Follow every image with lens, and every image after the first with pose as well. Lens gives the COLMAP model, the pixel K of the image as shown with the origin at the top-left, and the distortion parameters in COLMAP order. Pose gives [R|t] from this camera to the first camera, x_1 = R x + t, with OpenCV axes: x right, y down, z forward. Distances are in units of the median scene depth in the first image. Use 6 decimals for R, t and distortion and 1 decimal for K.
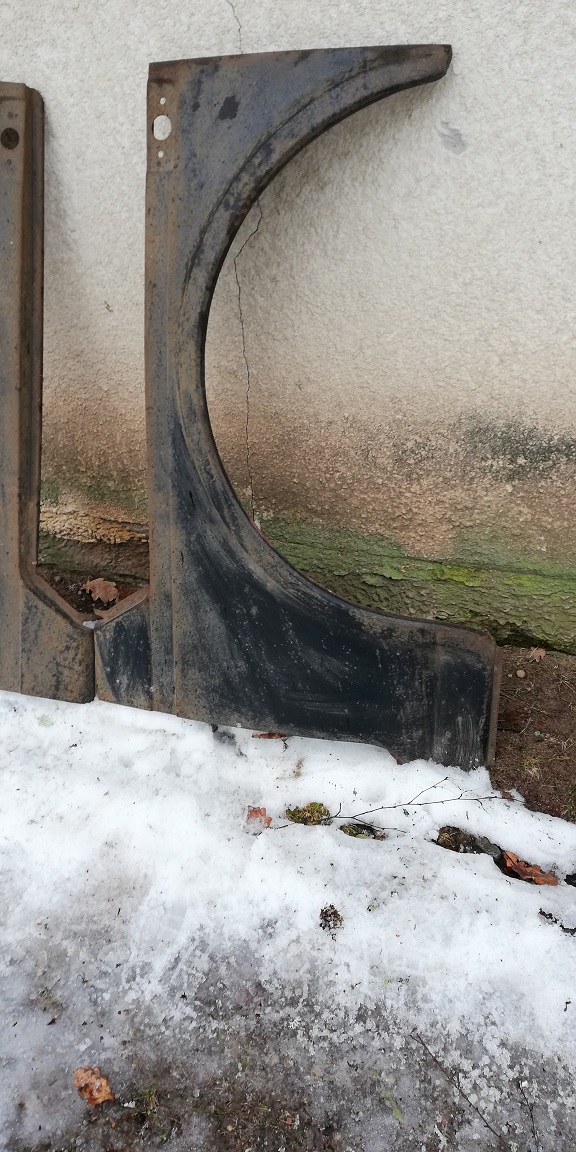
lens RADIAL K [[851.9, 0, 289.5], [0, 851.9, 576.8], [0, 0, 1]] dist [0.072974, -0.091528]
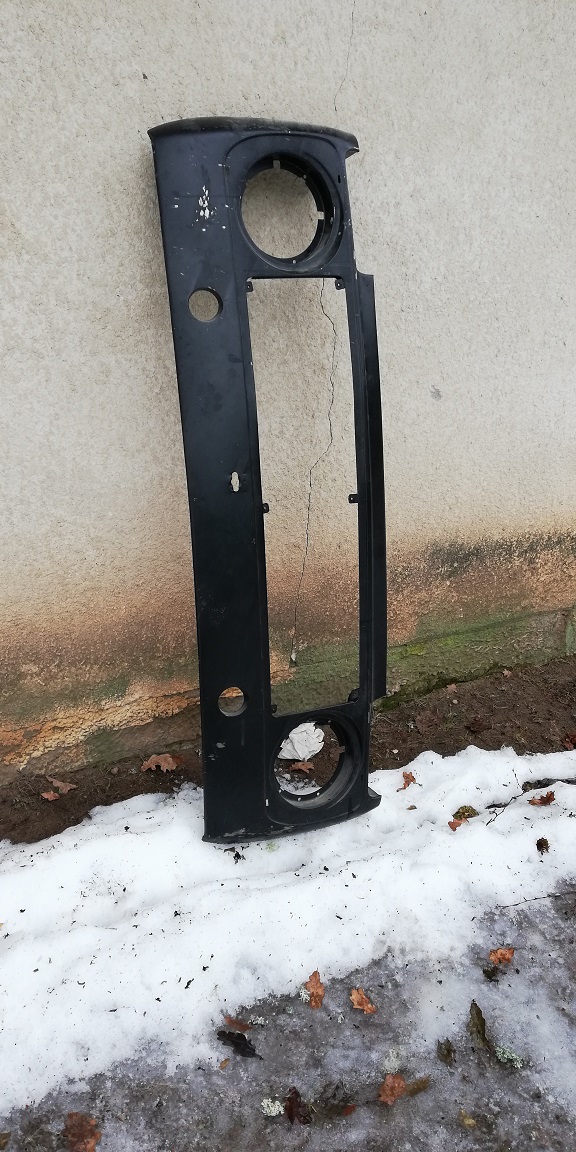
lens RADIAL K [[851.9, 0, 277.4], [0, 851.9, 574.2], [0, 0, 1]] dist [0.072974, -0.091528]
pose [[0.682003, -0.180358, 0.708761, -1.194041], [0.337807, 0.937227, -0.086558, -0.092843], [-0.648658, 0.298458, 0.700118, 0.057898]]
